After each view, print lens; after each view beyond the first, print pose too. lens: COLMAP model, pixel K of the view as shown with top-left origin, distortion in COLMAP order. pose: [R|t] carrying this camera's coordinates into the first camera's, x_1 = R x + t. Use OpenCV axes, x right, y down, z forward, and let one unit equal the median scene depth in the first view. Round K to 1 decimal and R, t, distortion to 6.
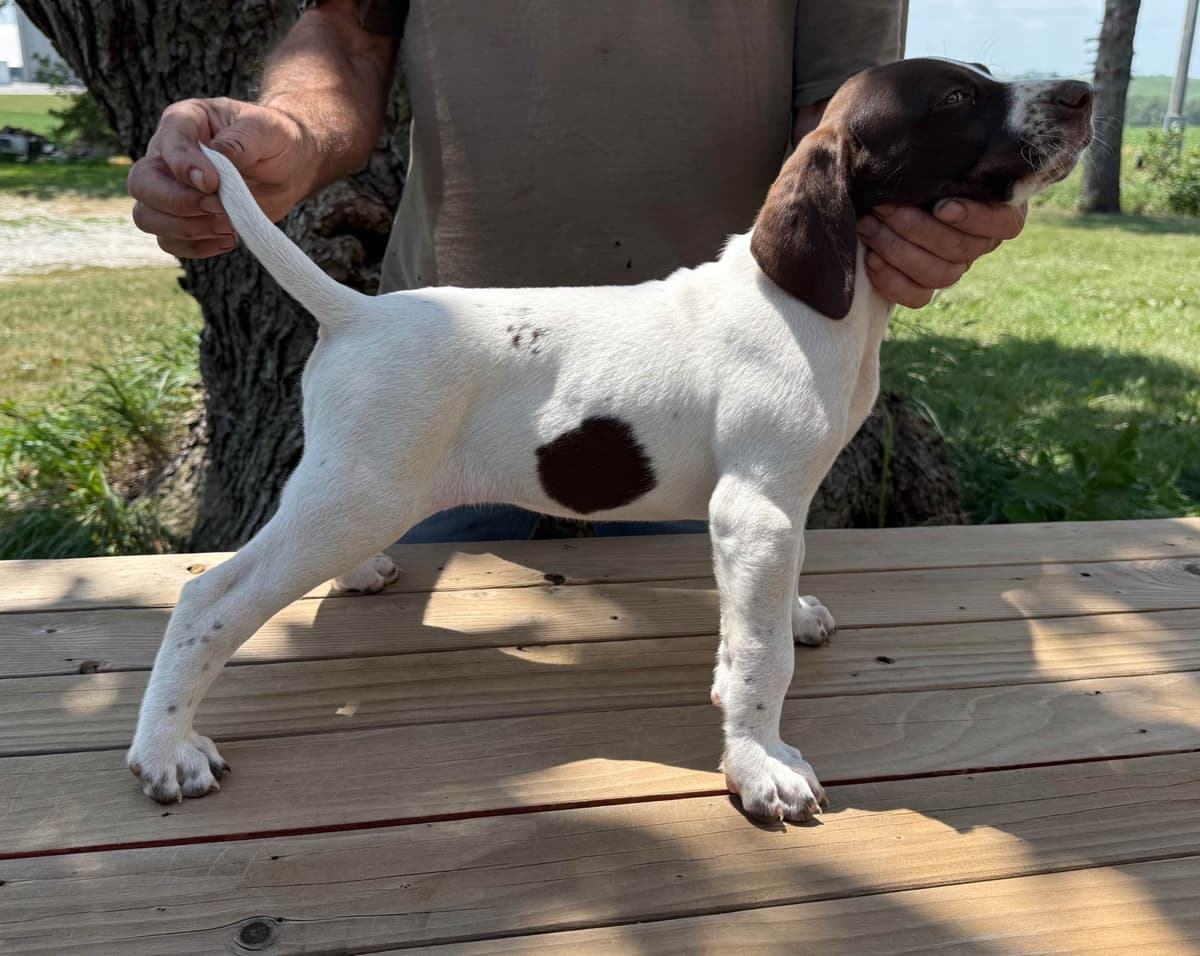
lens RADIAL K [[1105.6, 0, 541.8], [0, 1105.6, 438.4], [0, 0, 1]] dist [0.020683, -0.059278]
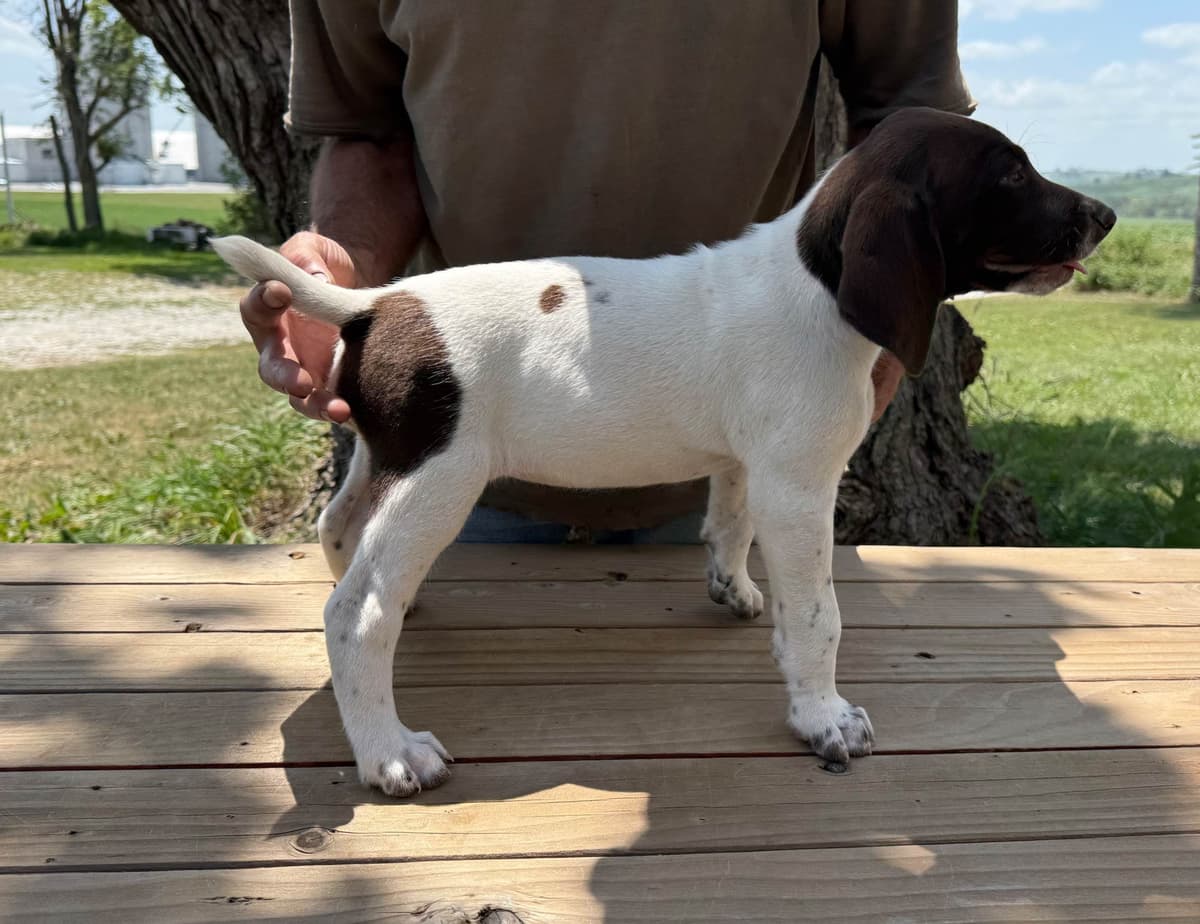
lens RADIAL K [[1059.8, 0, 575.7], [0, 1059.8, 412.3], [0, 0, 1]] dist [0.032202, -0.064237]
pose [[0.996214, 0.016211, -0.085407, 0.025834], [-0.024820, 0.994604, -0.100734, 0.034327], [0.083313, 0.102472, 0.991241, -0.022488]]
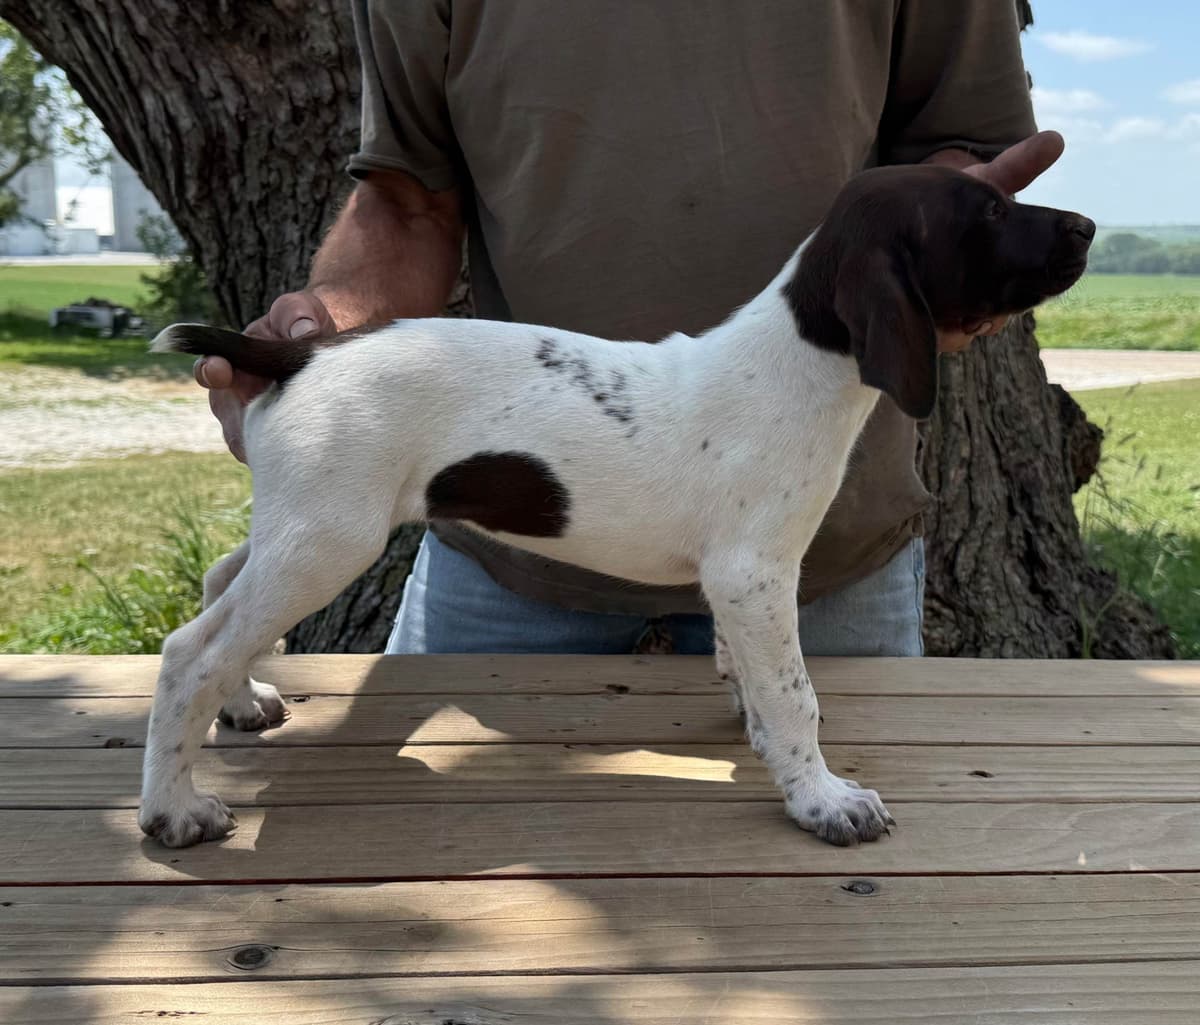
lens RADIAL K [[1388.6, 0, 567.2], [0, 1388.6, 458.7], [0, 0, 1]] dist [0.037432, 0.000000]
pose [[0.993914, 0.002252, -0.110132, 0.043728], [-0.020242, 0.986500, -0.162506, 0.059267], [0.108280, 0.163747, 0.980542, -0.070574]]
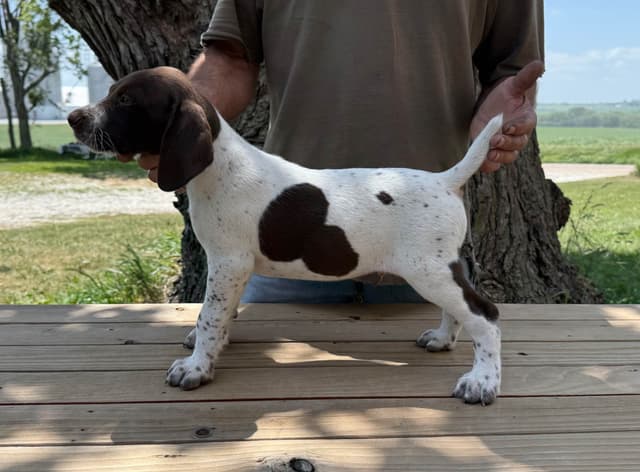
lens RADIAL K [[678.2, 0, 313.6], [0, 678.2, 212.6], [0, 0, 1]] dist [0.033876, 0.000000]
pose [[0.994834, -0.002992, -0.101470, 0.028186], [-0.014371, 0.985349, -0.169945, 0.069539], [0.100492, 0.170526, 0.980215, -0.106940]]
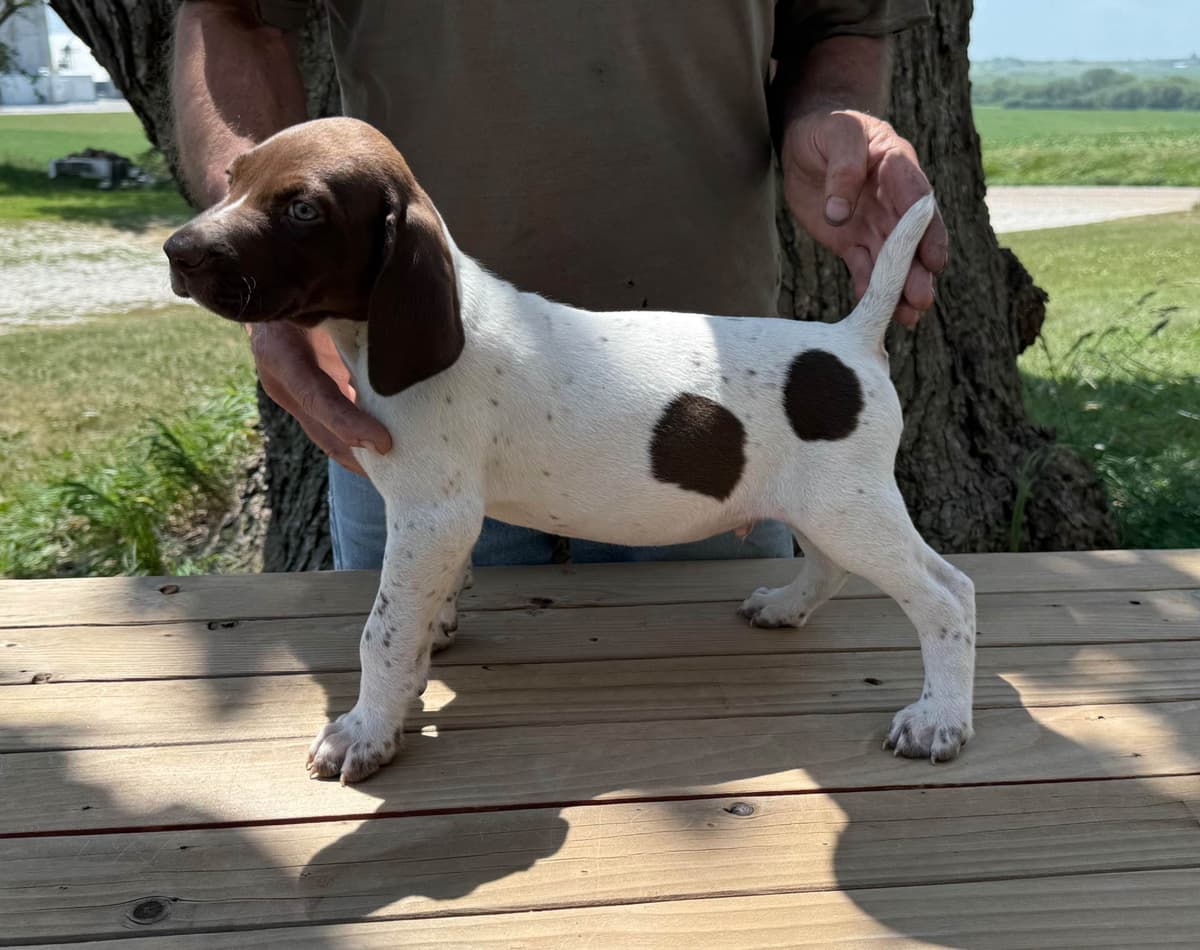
lens RADIAL K [[1319.6, 0, 627.1], [0, 1319.6, 477.0], [0, 0, 1]] dist [0.023076, 0.000000]
pose [[0.997334, -0.005040, -0.072795, 0.077705], [0.003357, 0.999725, -0.023230, 0.021831], [0.072892, 0.022924, 0.997076, -0.056686]]
